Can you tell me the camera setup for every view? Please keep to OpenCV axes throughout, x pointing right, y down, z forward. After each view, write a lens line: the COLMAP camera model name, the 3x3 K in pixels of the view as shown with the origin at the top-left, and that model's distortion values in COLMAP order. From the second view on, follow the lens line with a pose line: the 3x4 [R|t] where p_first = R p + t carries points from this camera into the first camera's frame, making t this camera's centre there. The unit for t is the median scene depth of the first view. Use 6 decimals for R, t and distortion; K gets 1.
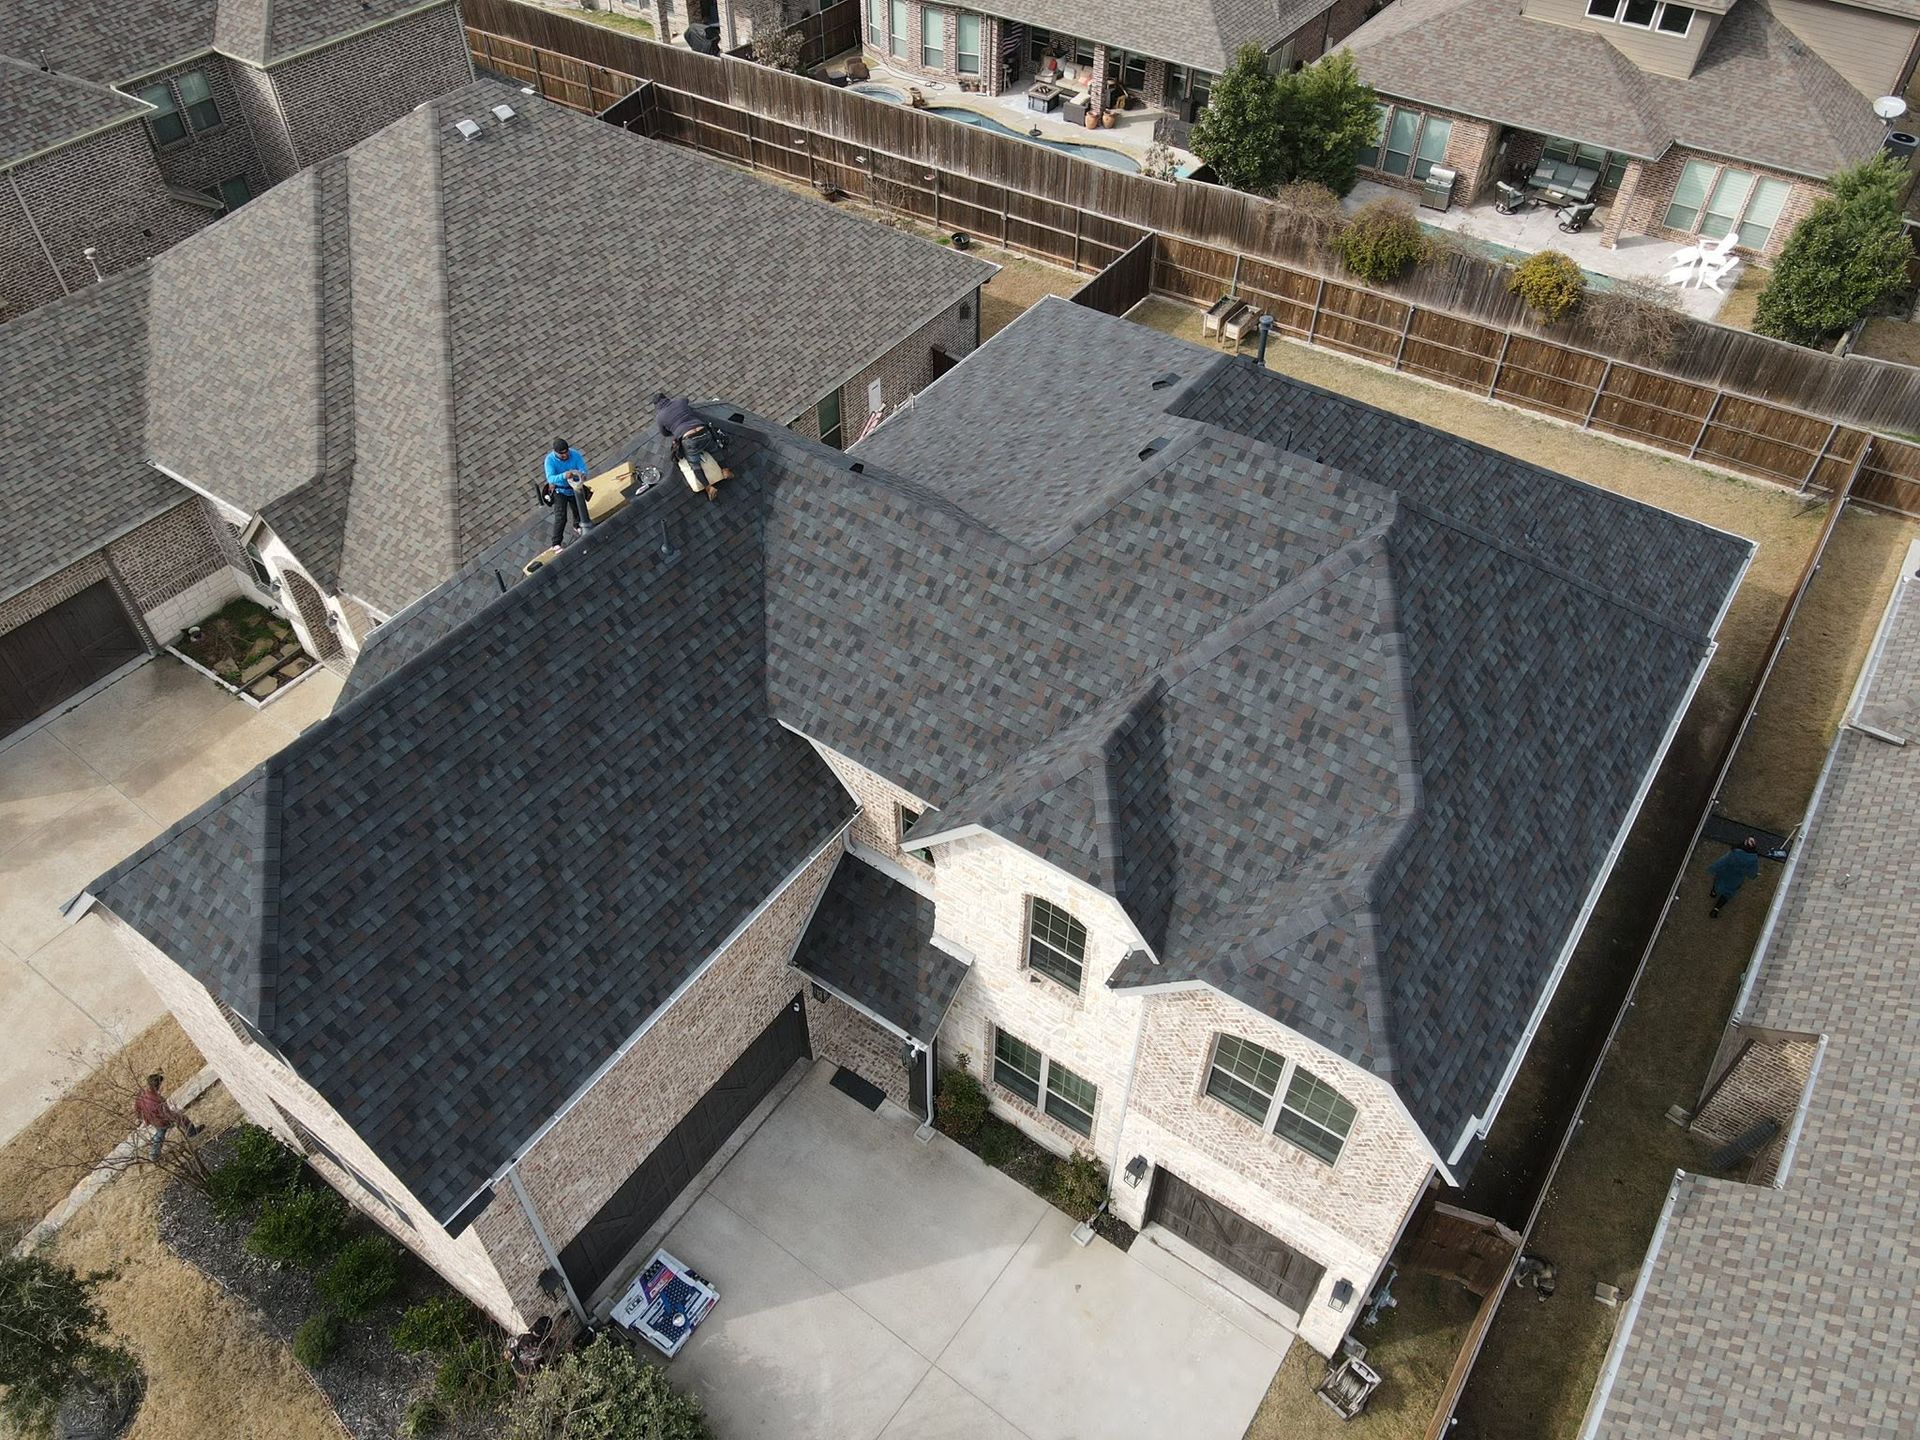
lens RADIAL K [[1400.1, 0, 968.9], [0, 1400.1, 730.1], [0, 0, 1]] dist [0.023133, 0.004710]
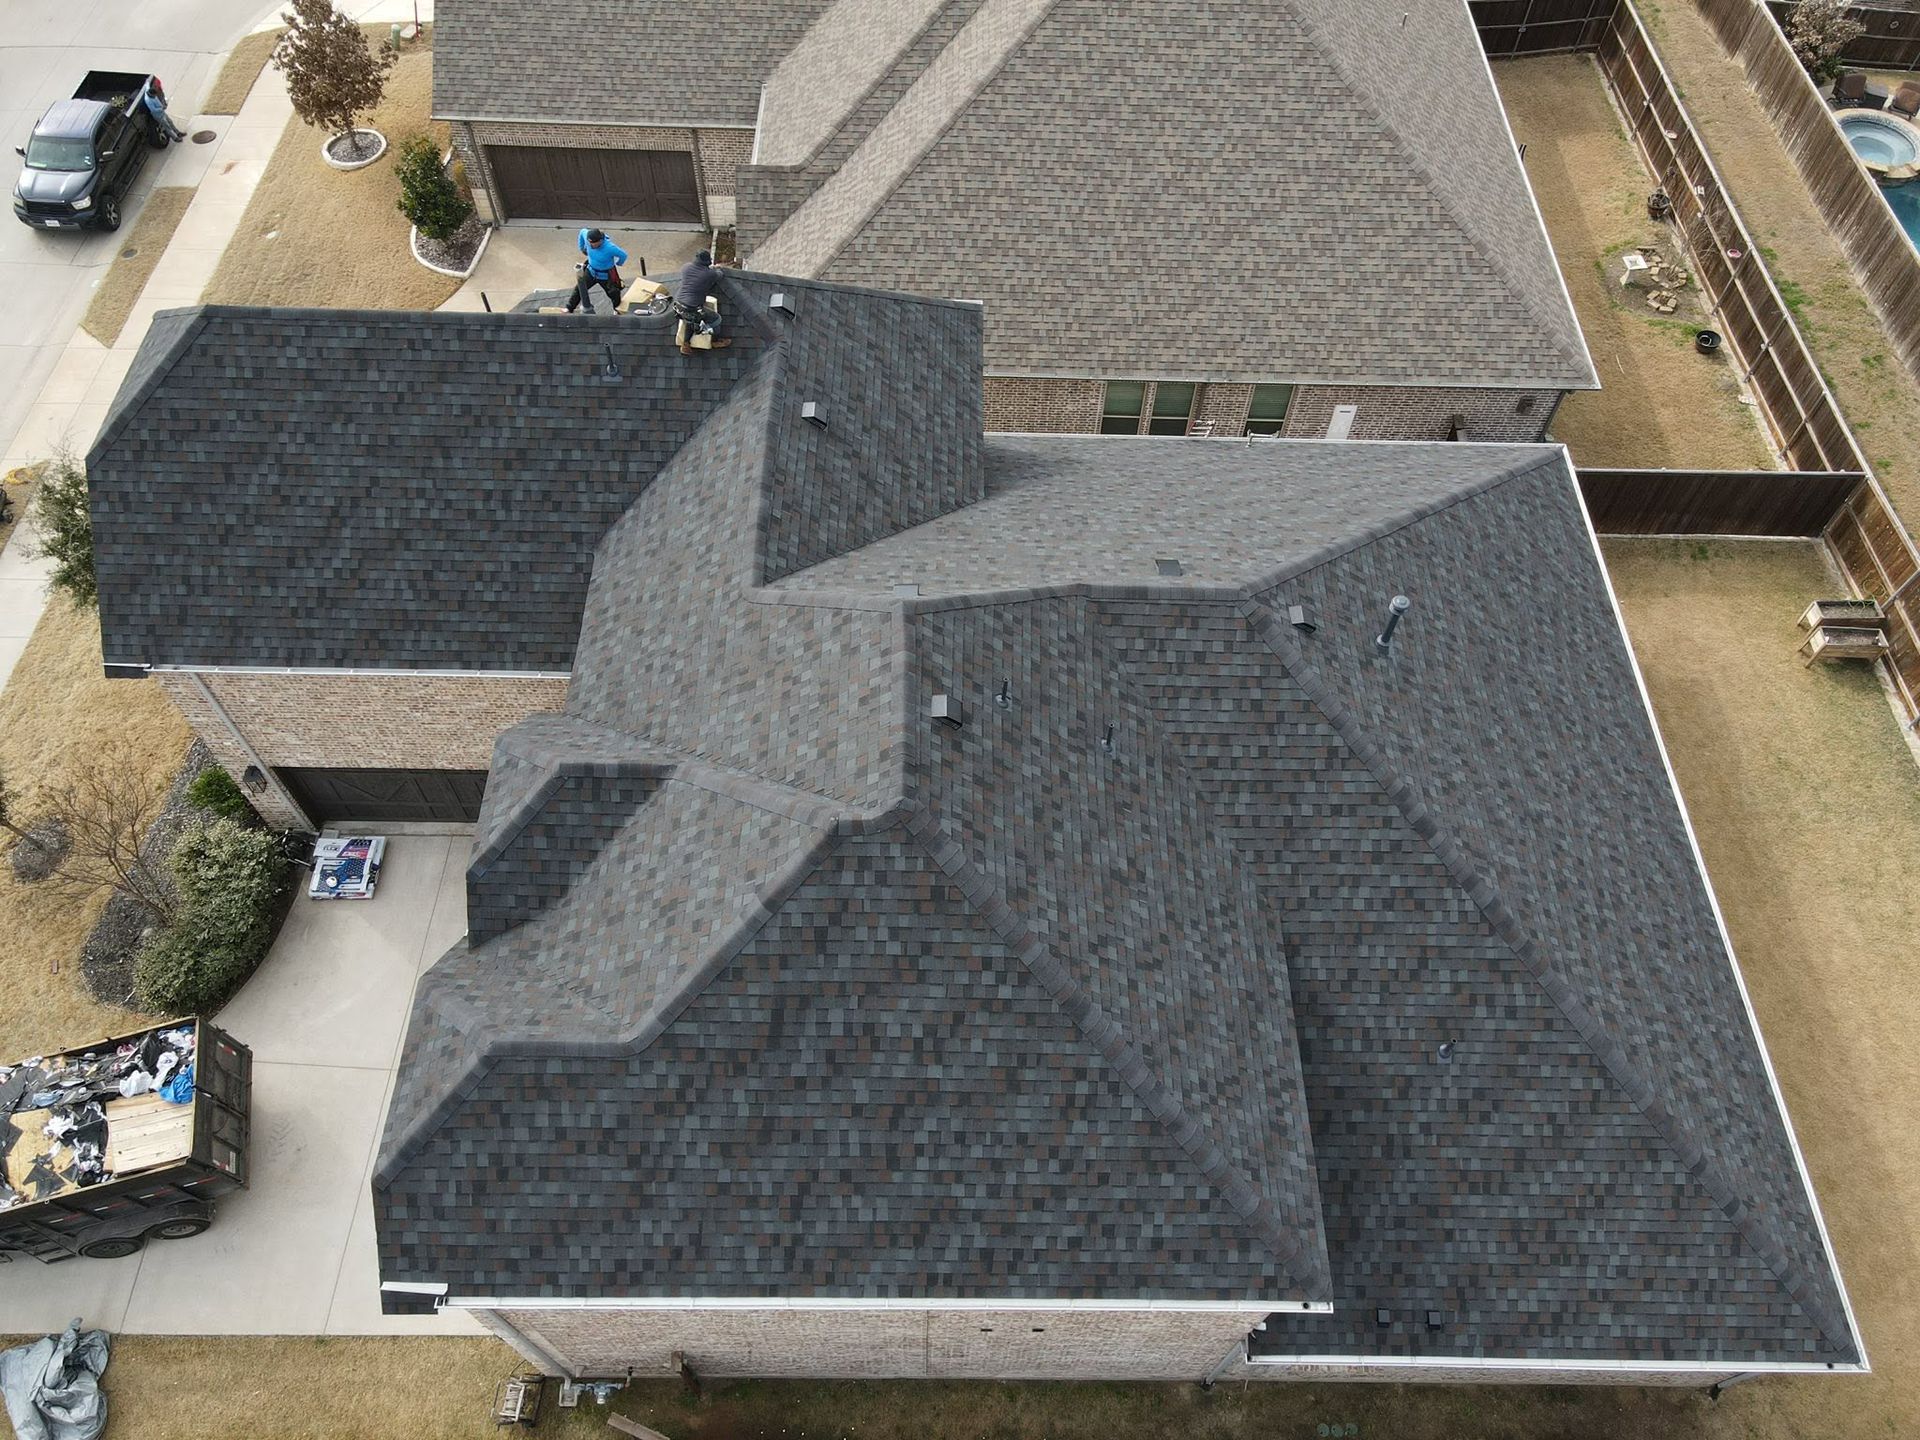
lens RADIAL K [[1400.2, 0, 960.0], [0, 1400.2, 720.0], [0, 0, 1]] dist [0.036681, -0.027622]
pose [[0.564591, 0.686874, -0.457647, 0.301957], [-0.610896, 0.720614, 0.327905, -0.223732], [0.555016, 0.094443, 0.826461, 0.143648]]
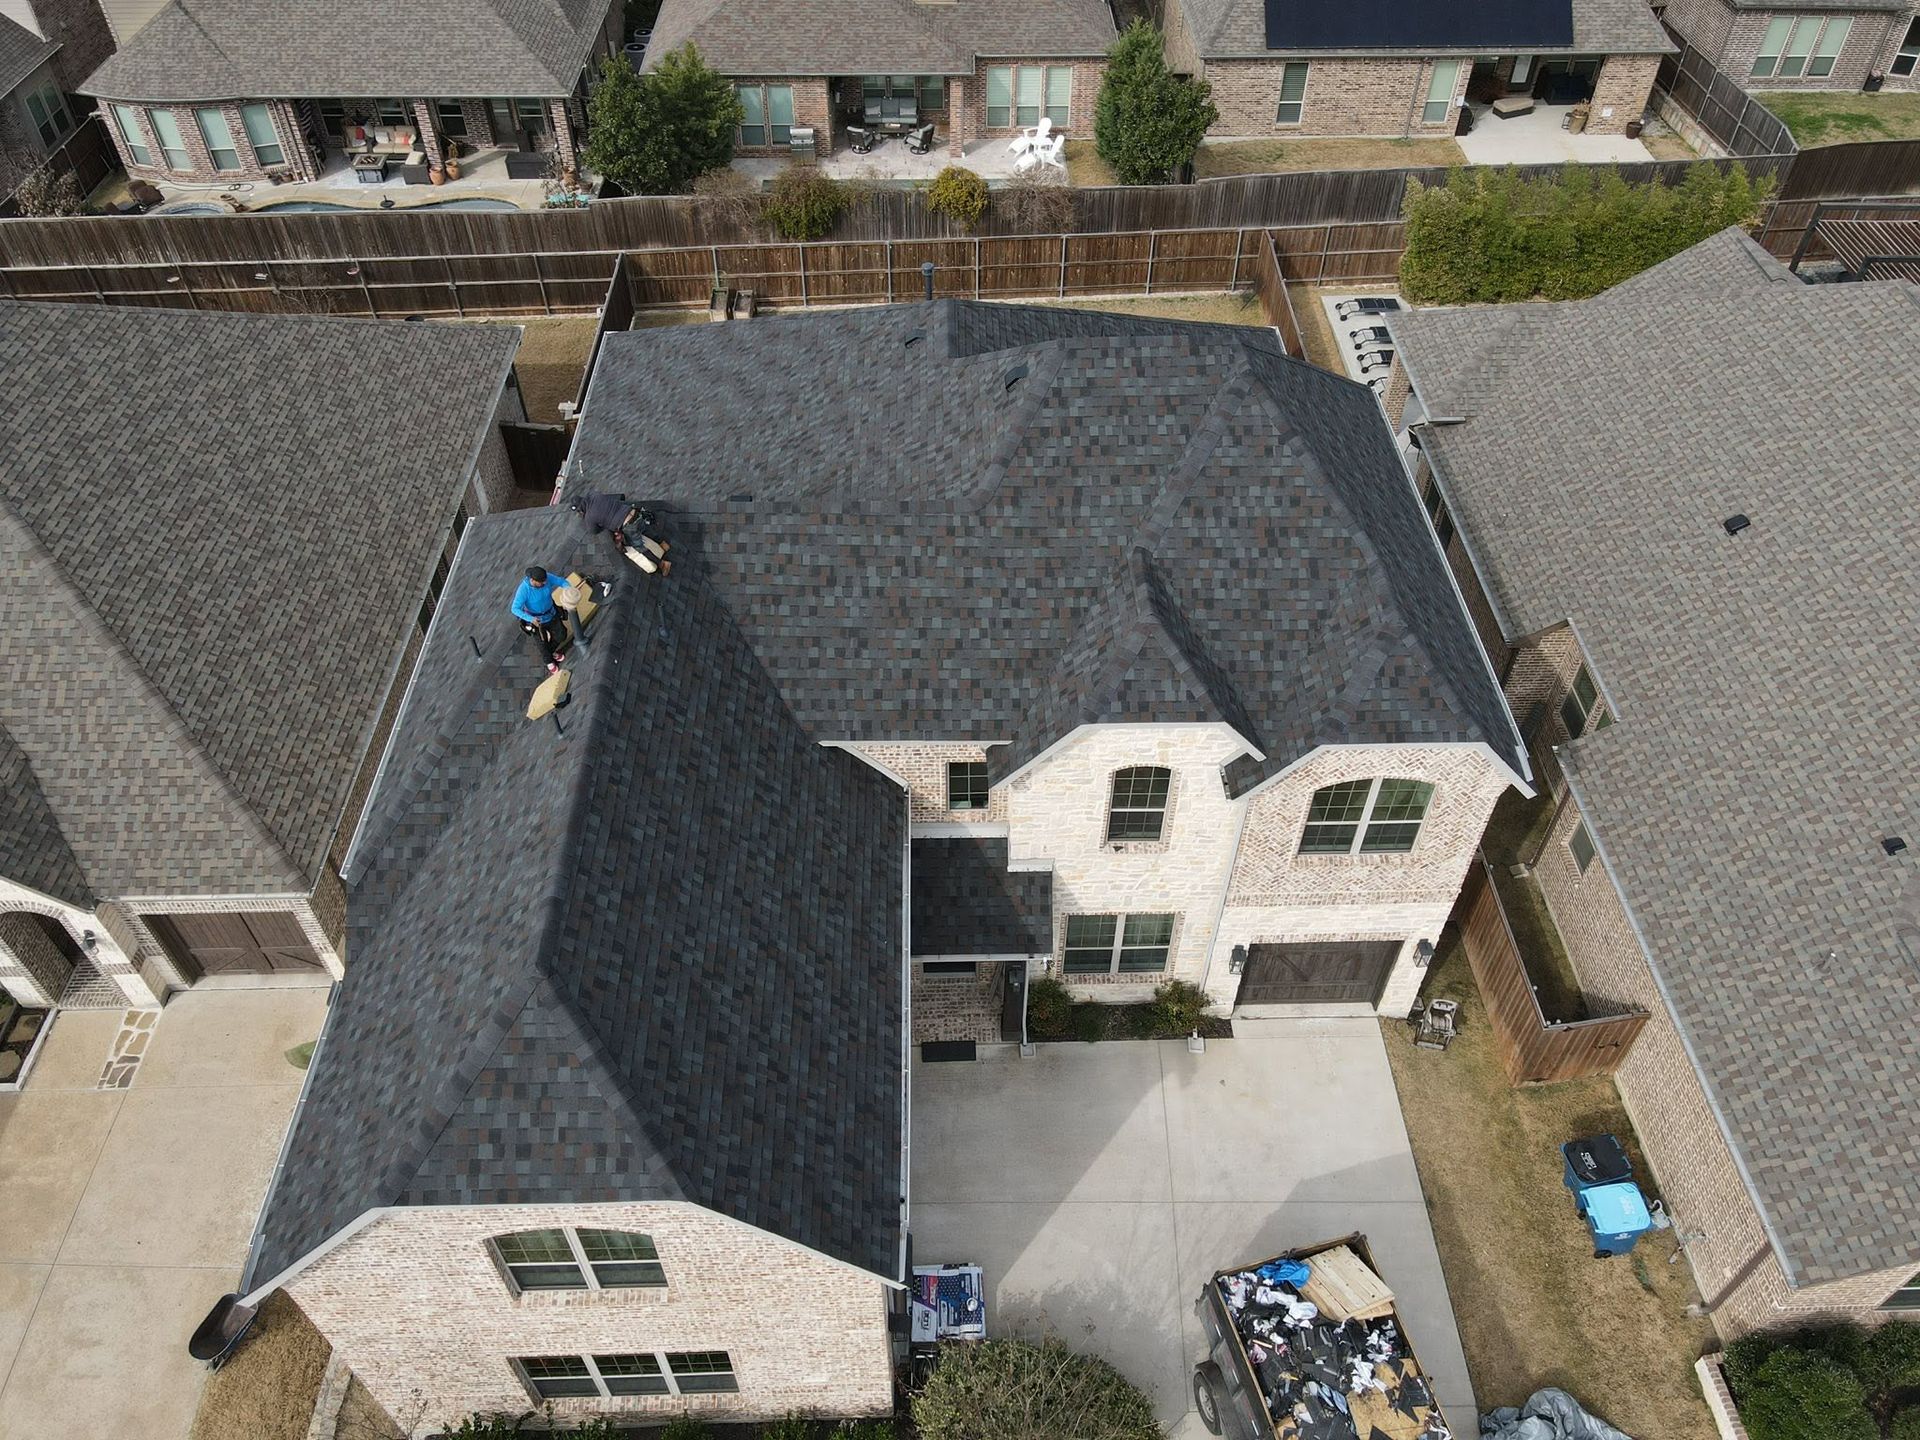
lens RADIAL K [[1400.1, 0, 968.9], [0, 1400.1, 730.1], [0, 0, 1]] dist [0.023133, 0.004710]
pose [[0.806290, -0.429964, 0.406235, -0.236939], [0.430369, 0.897556, 0.095793, -0.034400], [-0.405807, 0.097594, 0.908733, 0.005277]]
